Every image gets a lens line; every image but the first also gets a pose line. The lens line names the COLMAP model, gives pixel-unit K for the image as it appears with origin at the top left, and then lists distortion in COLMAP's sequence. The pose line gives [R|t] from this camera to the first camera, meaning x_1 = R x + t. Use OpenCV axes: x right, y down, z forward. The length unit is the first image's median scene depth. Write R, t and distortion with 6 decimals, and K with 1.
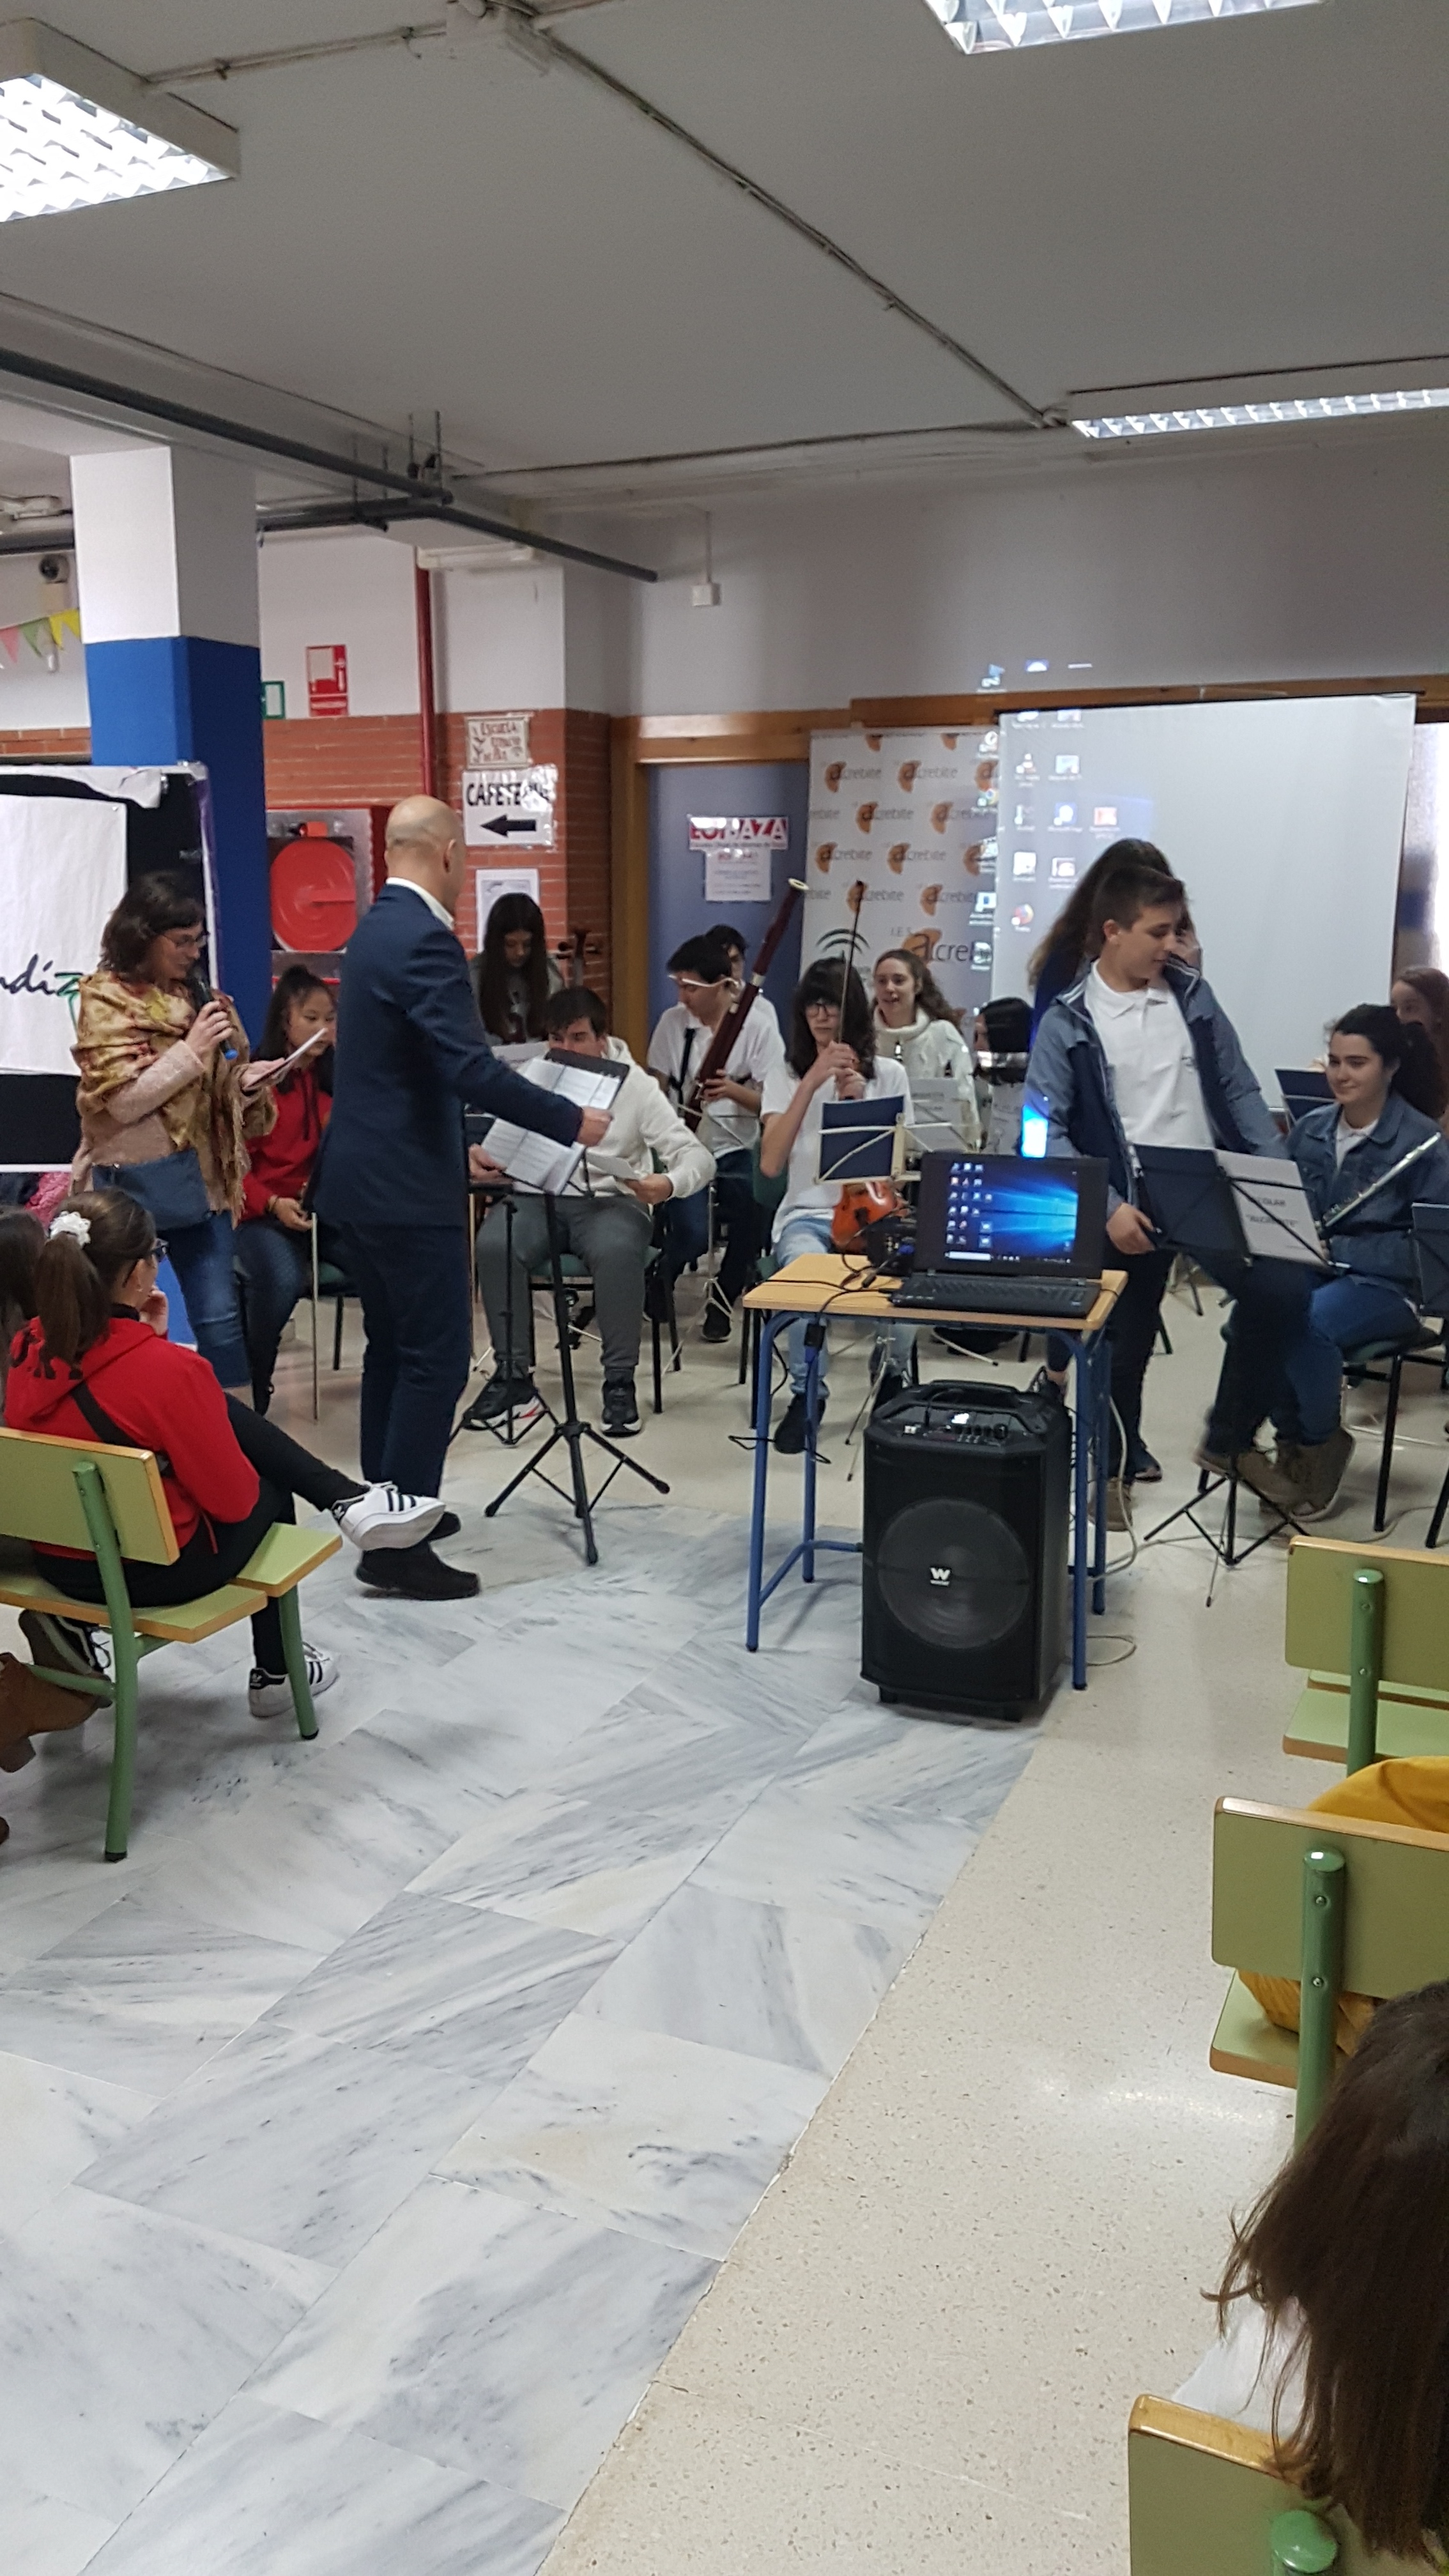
lens RADIAL K [[1985.0, 0, 712.4], [0, 1985.0, 1279.4], [0, 0, 1]] dist [0.000071, 0.001680]
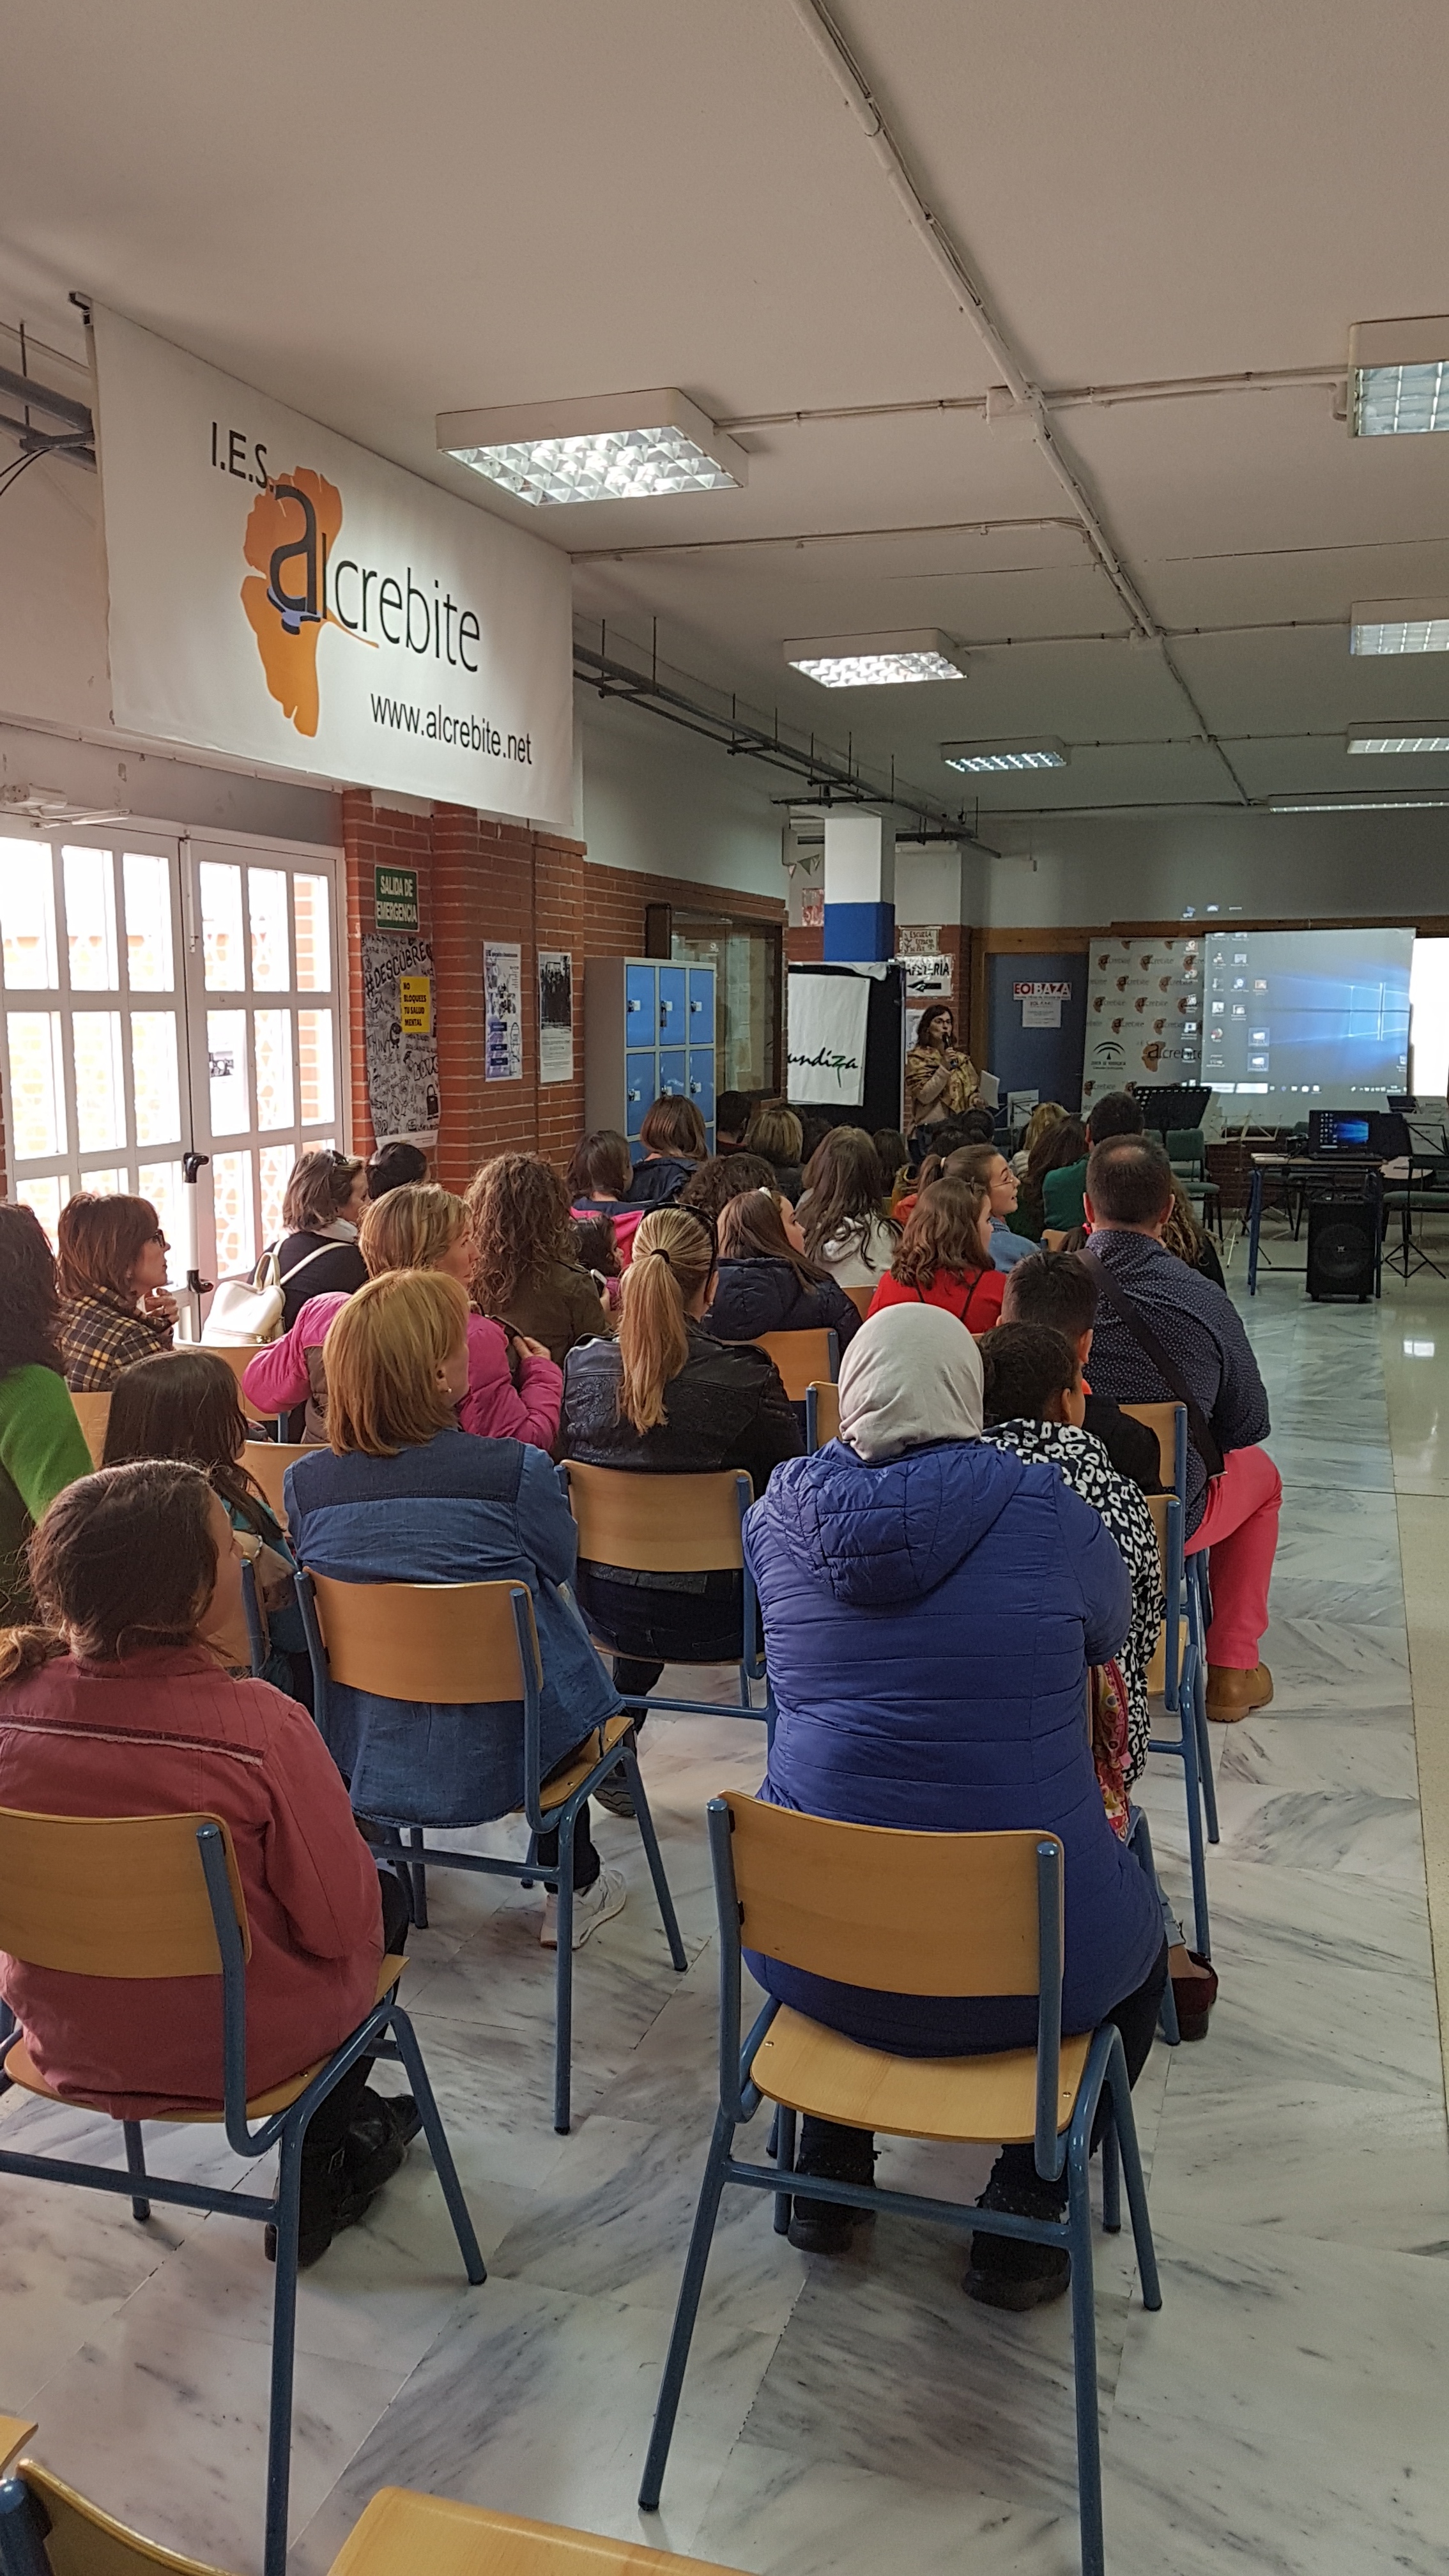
lens RADIAL K [[1985.0, 0, 735.6], [0, 1985.0, 1290.1], [0, 0, 1]] dist [0.000071, 0.001680]
pose [[0.993955, -0.010387, 0.109294, -0.509517], [0.017479, 0.997788, -0.064138, 0.179049], [-0.108386, 0.065661, 0.991938, -0.842070]]
